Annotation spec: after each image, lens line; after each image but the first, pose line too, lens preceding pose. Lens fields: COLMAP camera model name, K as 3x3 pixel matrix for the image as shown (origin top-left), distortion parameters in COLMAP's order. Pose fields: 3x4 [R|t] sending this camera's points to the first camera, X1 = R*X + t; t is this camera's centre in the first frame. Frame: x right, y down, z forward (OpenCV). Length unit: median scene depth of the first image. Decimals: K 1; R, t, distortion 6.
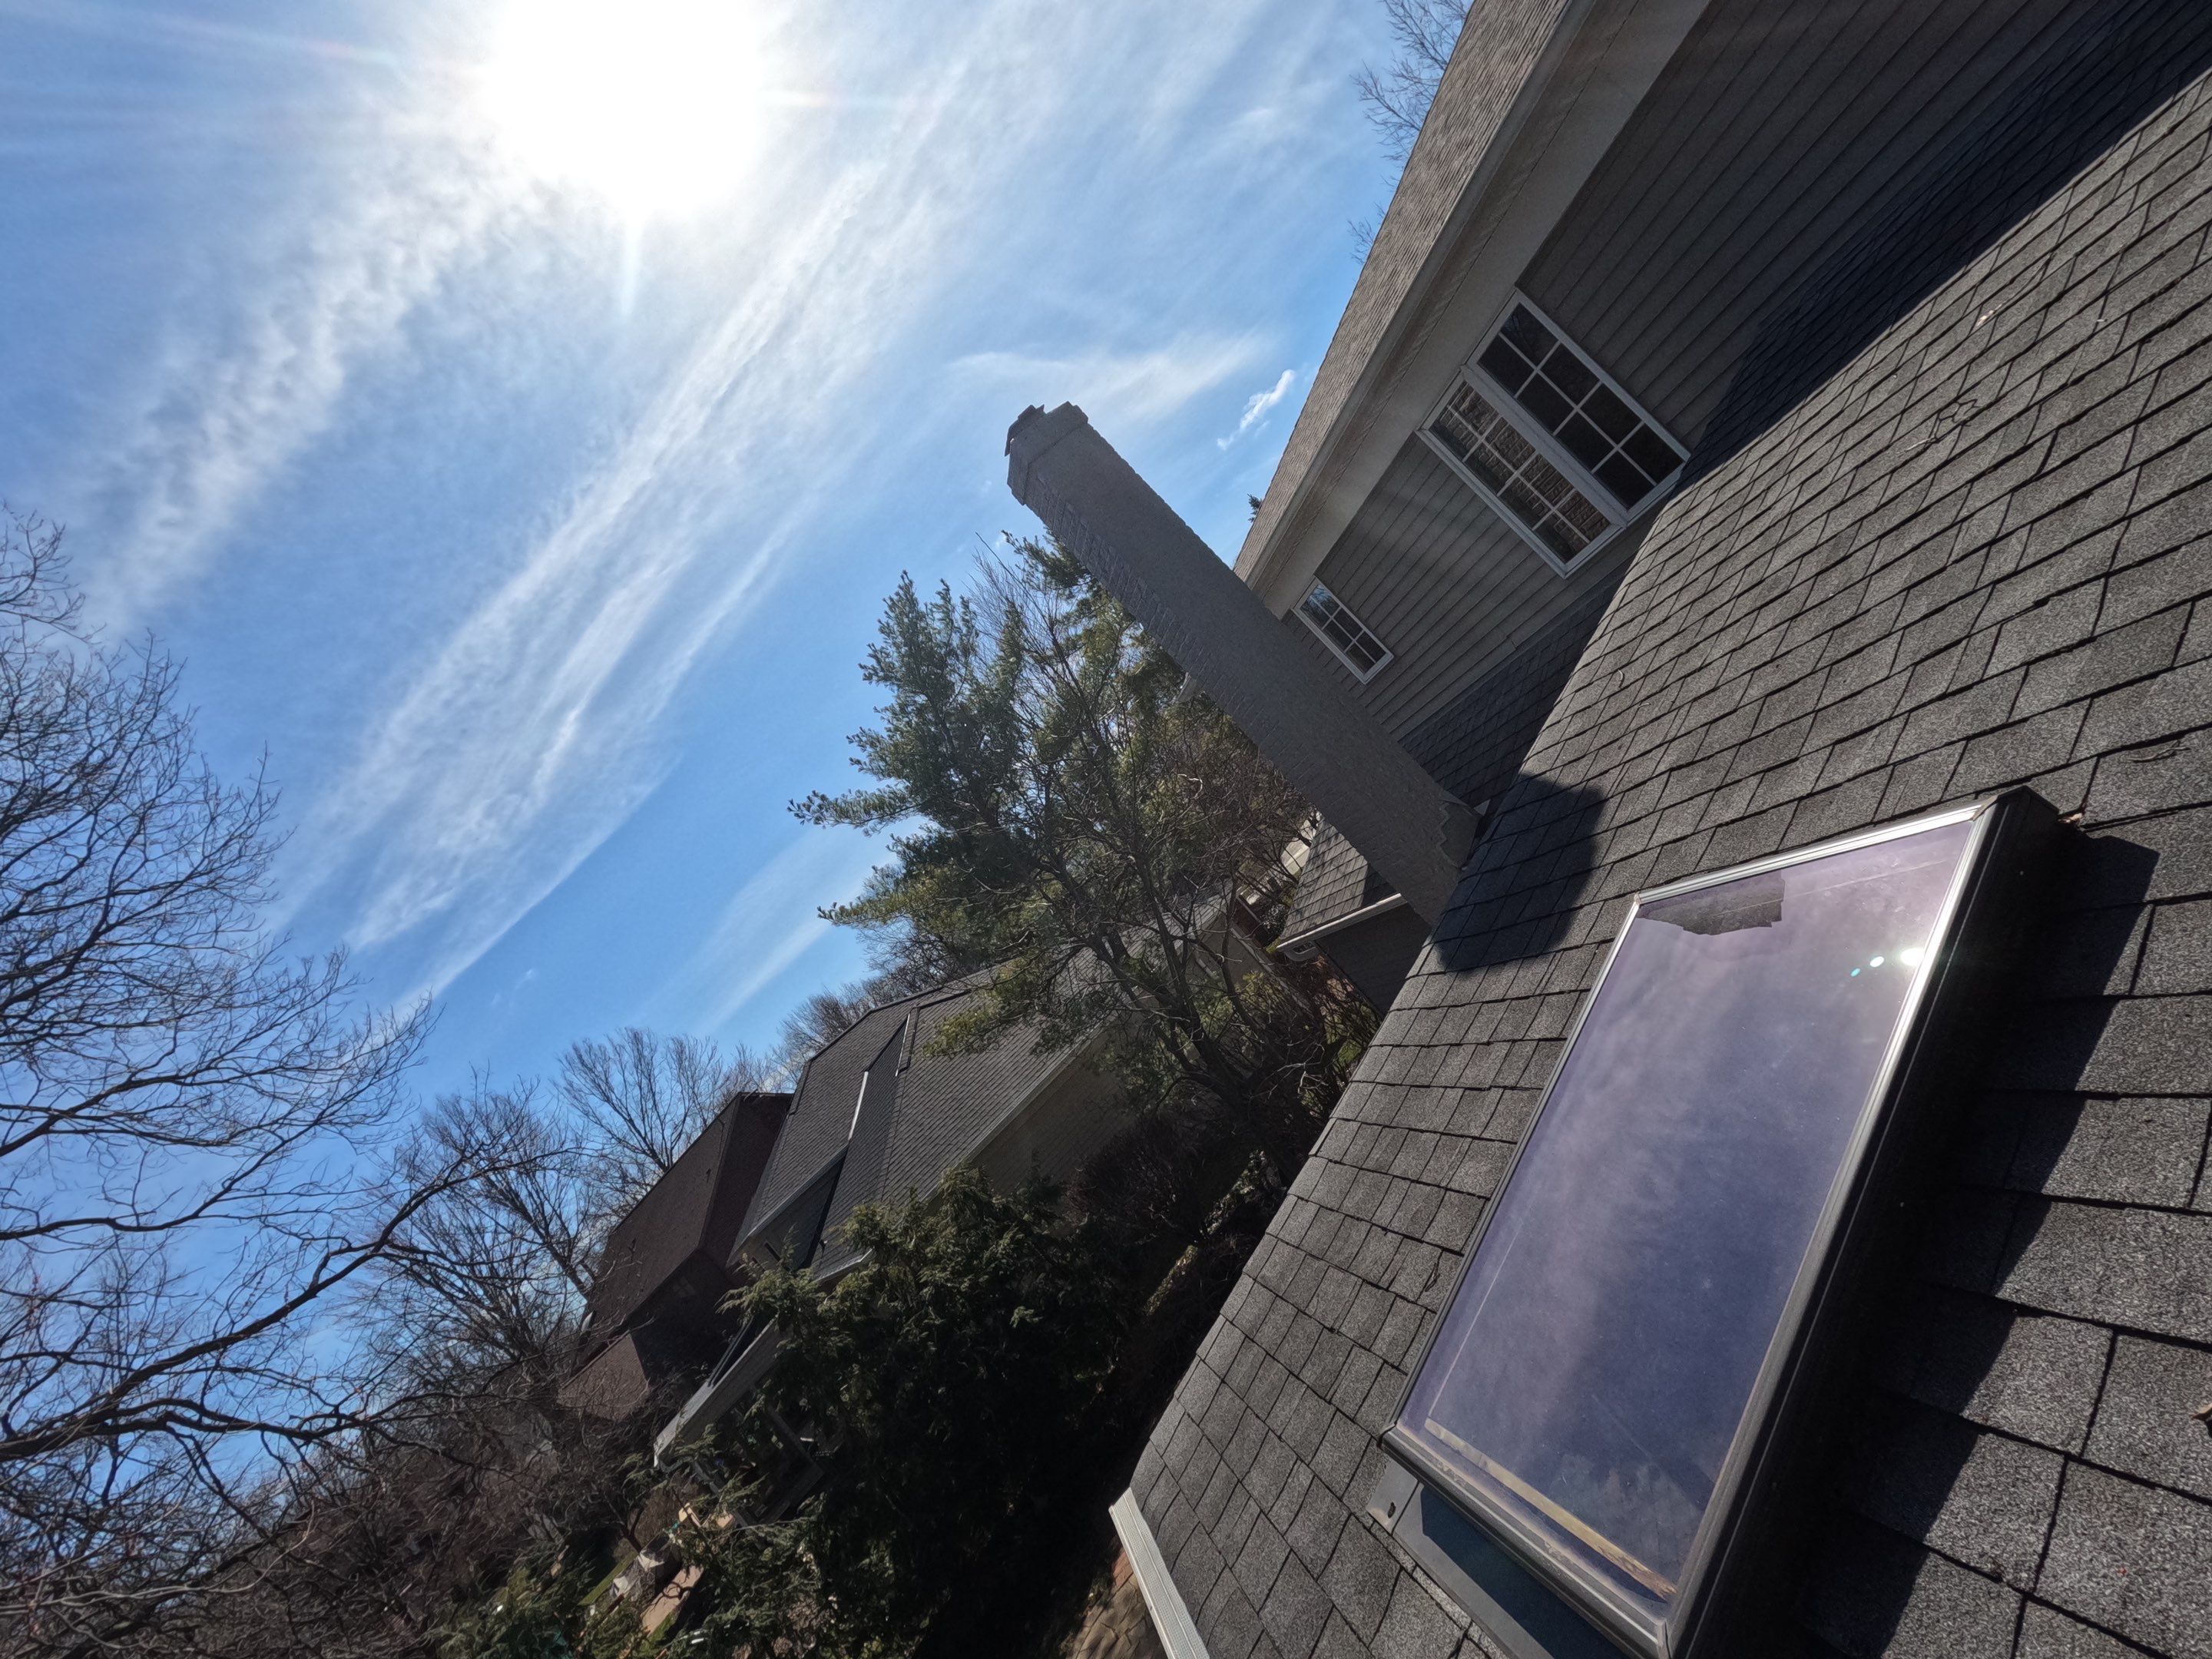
lens RADIAL K [[1061.5, 0, 1108.3], [0, 1061.5, 837.1], [0, 0, 1]] dist [0.003519, -0.000673]
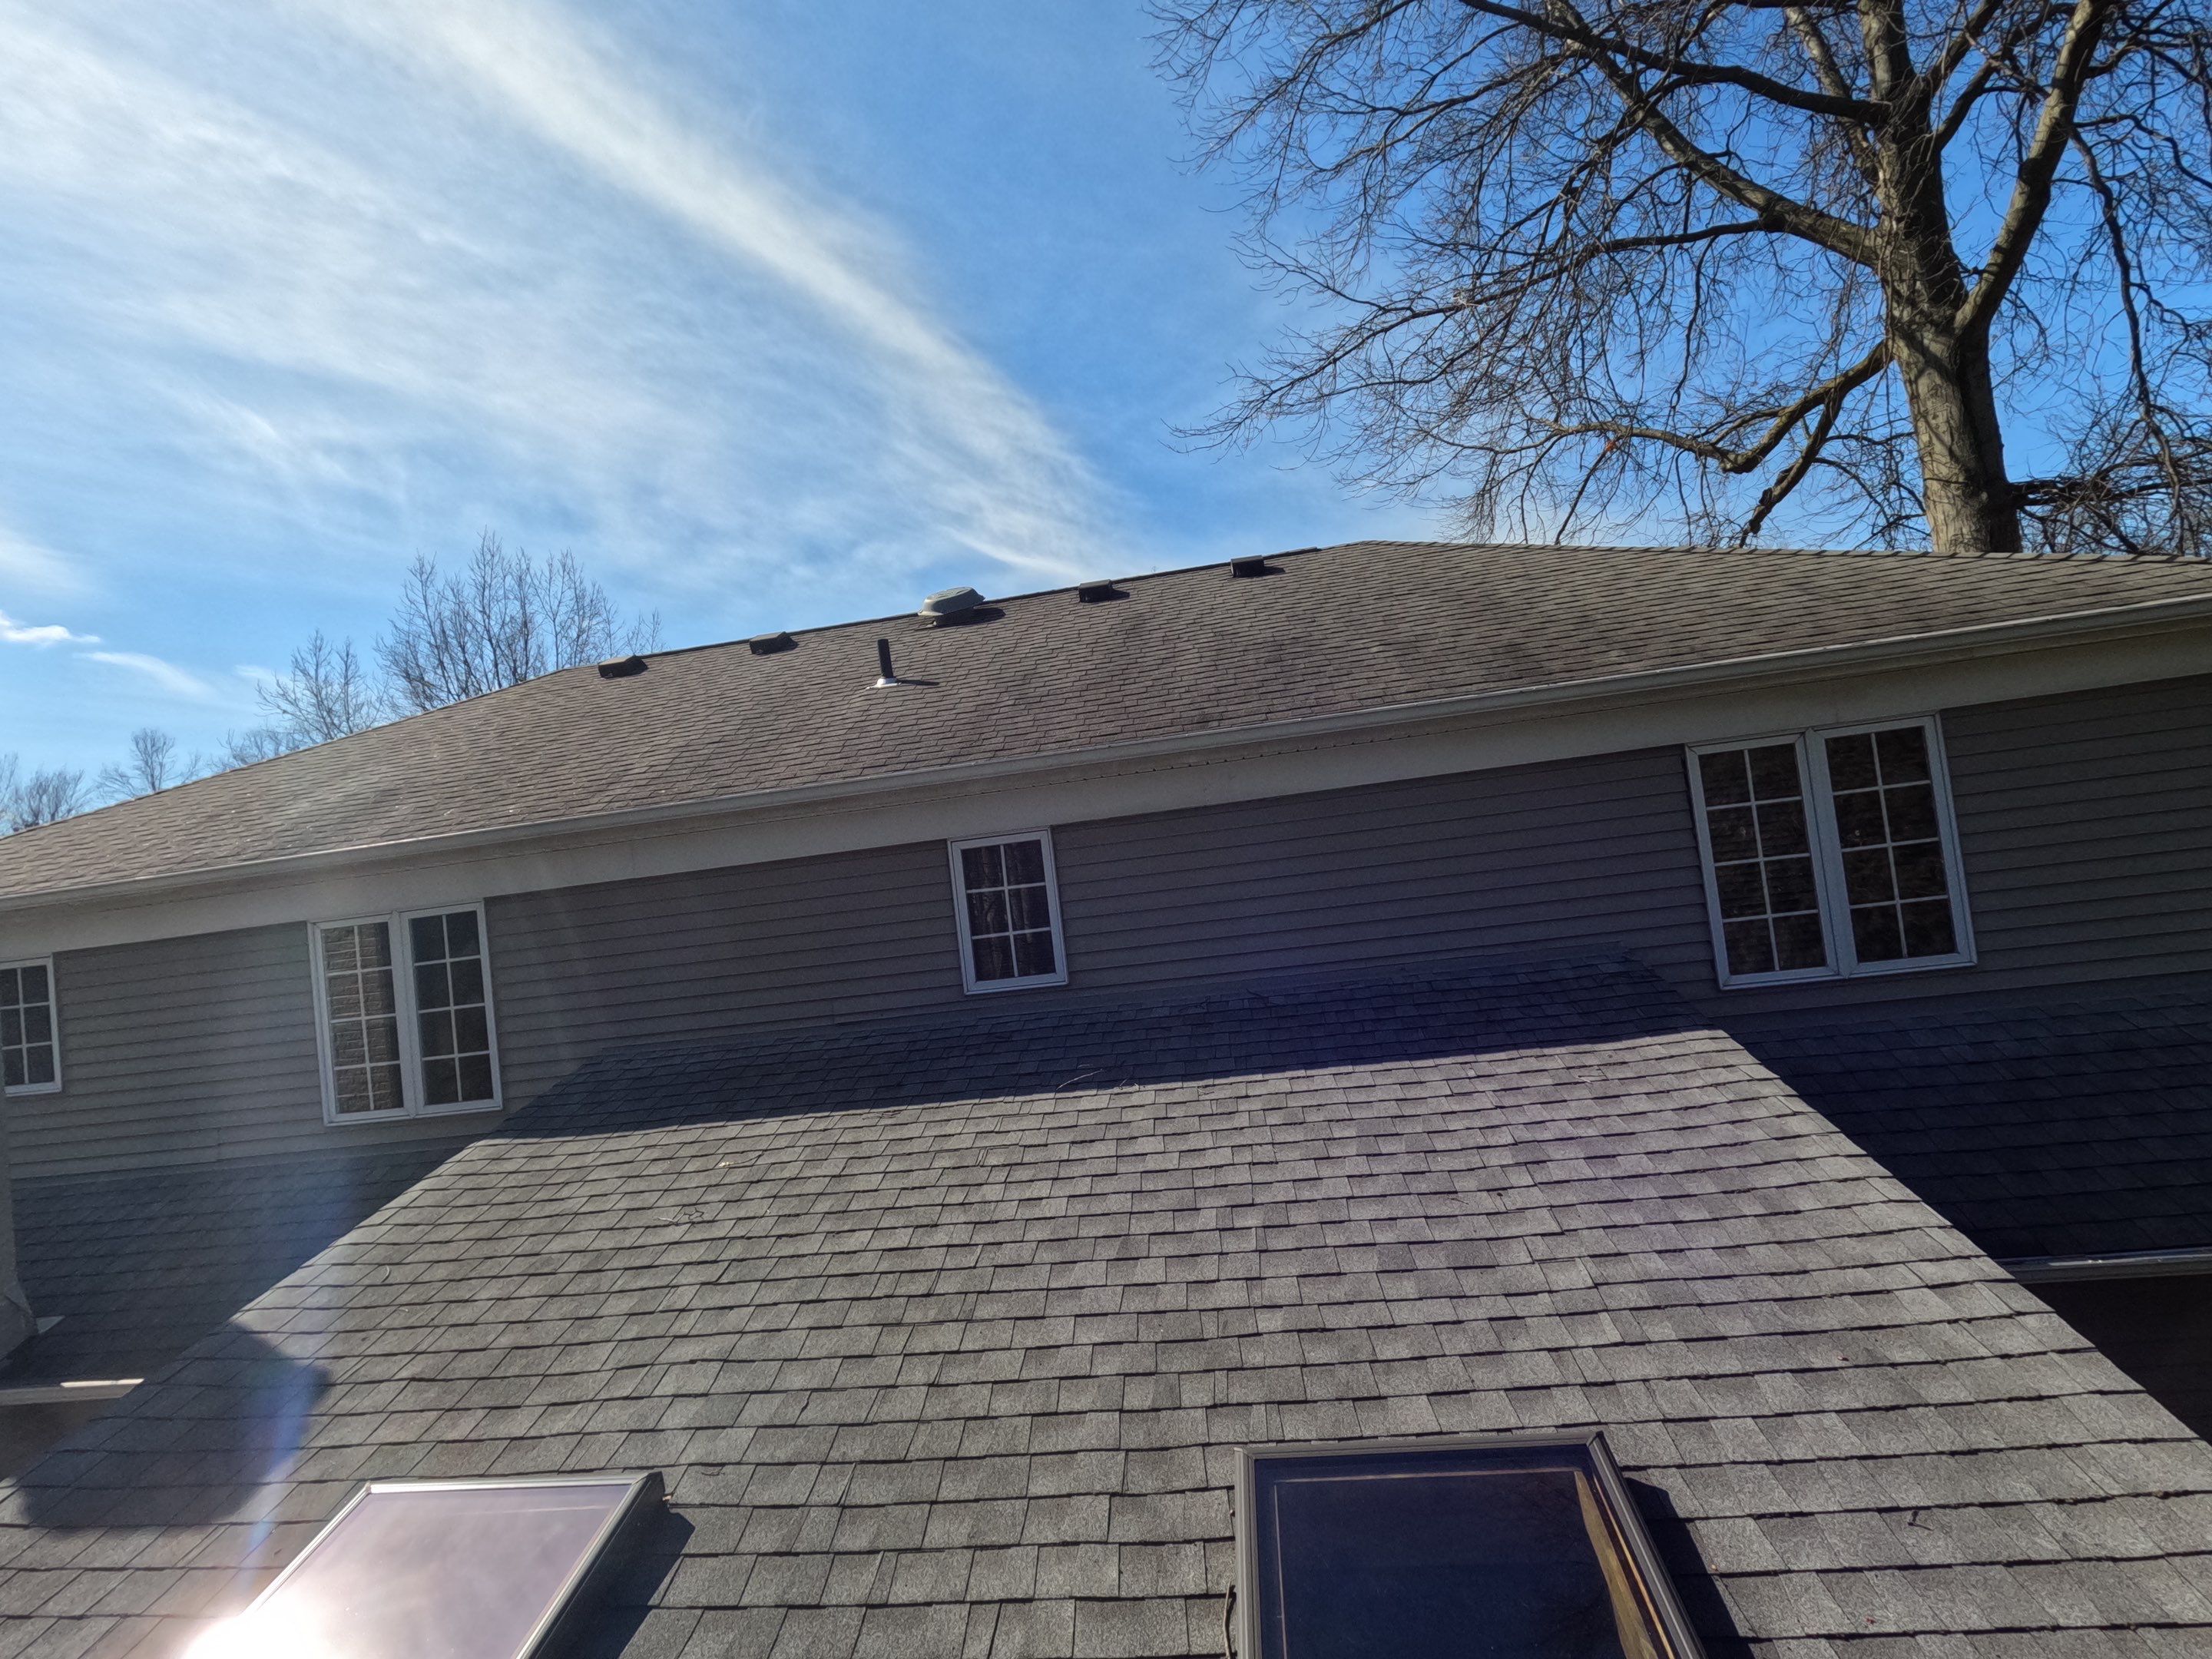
lens RADIAL K [[1061.5, 0, 1108.3], [0, 1061.5, 837.1], [0, 0, 1]] dist [0.003519, -0.000673]
pose [[0.320375, 0.676134, 0.663478, -0.469791], [-0.232104, 0.735074, -0.637019, 0.075160], [-0.918416, 0.050089, 0.392433, -0.272006]]
